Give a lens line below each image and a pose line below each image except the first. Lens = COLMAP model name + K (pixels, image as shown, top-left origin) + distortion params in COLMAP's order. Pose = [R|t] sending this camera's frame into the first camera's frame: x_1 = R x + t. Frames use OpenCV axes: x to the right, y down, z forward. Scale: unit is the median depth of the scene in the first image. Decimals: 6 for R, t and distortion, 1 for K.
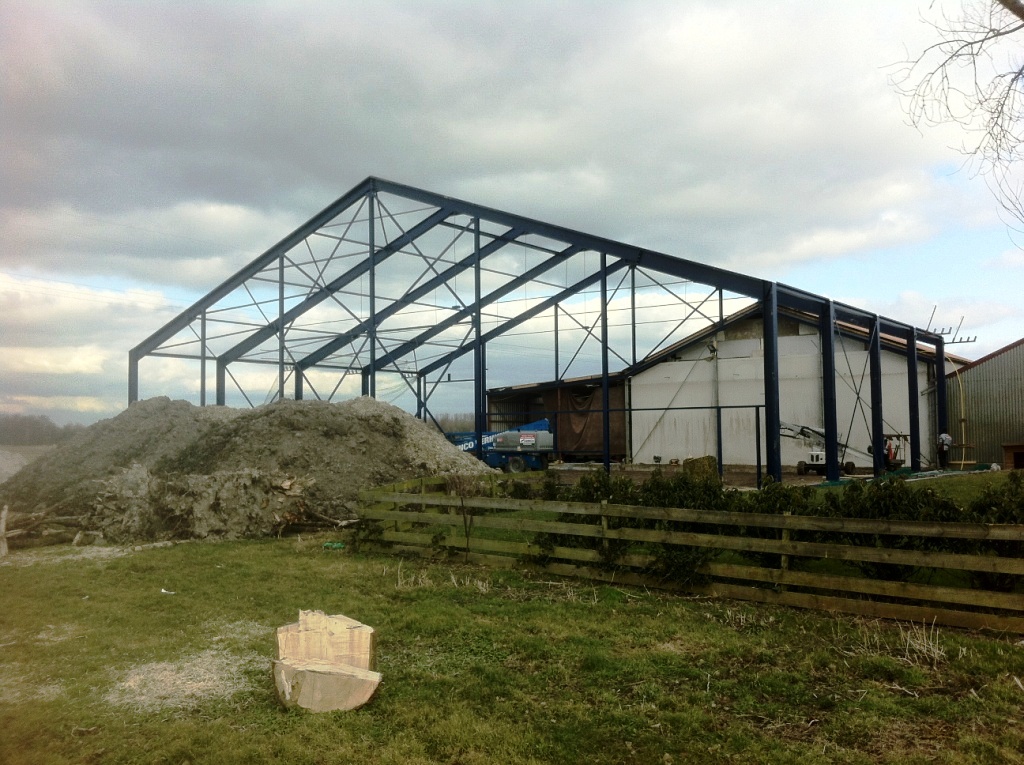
lens RADIAL K [[919.8, 0, 512.0], [0, 919.8, 382.5], [0, 0, 1]] dist [0.002921, 0.002025]
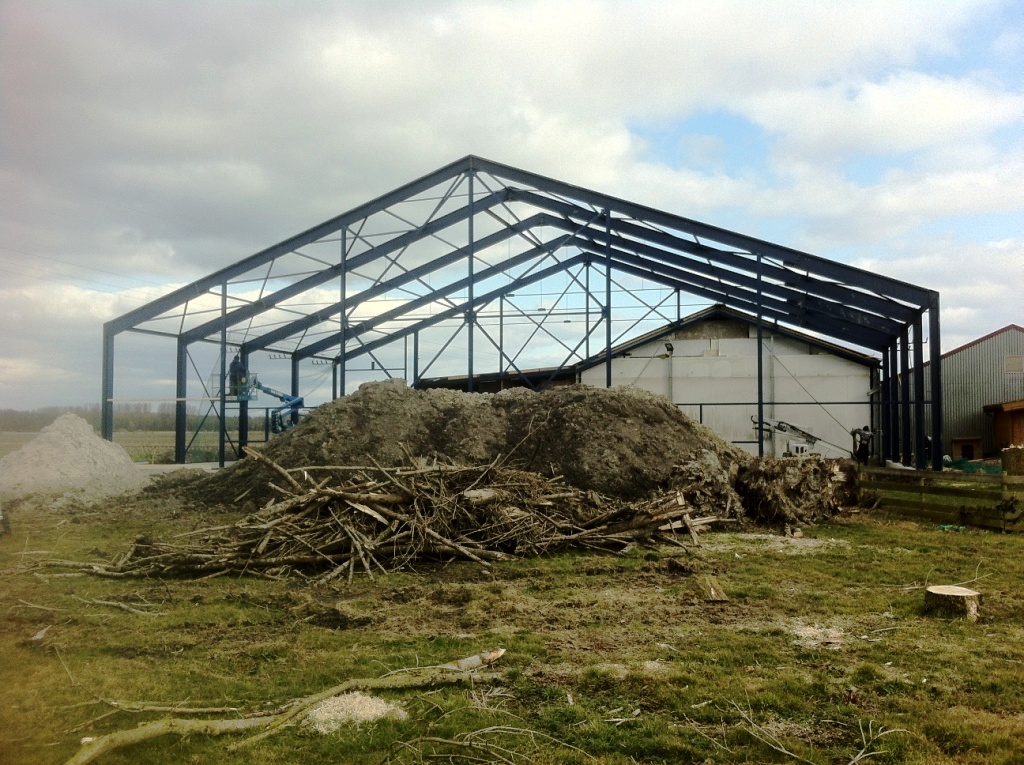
lens RADIAL K [[919.8, 0, 512.0], [0, 919.8, 382.5], [0, 0, 1]] dist [0.002921, 0.002025]
pose [[0.952875, 0.026604, 0.302195, -0.279834], [-0.028500, 0.999592, 0.001867, 0.007638], [-0.302022, -0.010391, 0.953244, 0.047527]]
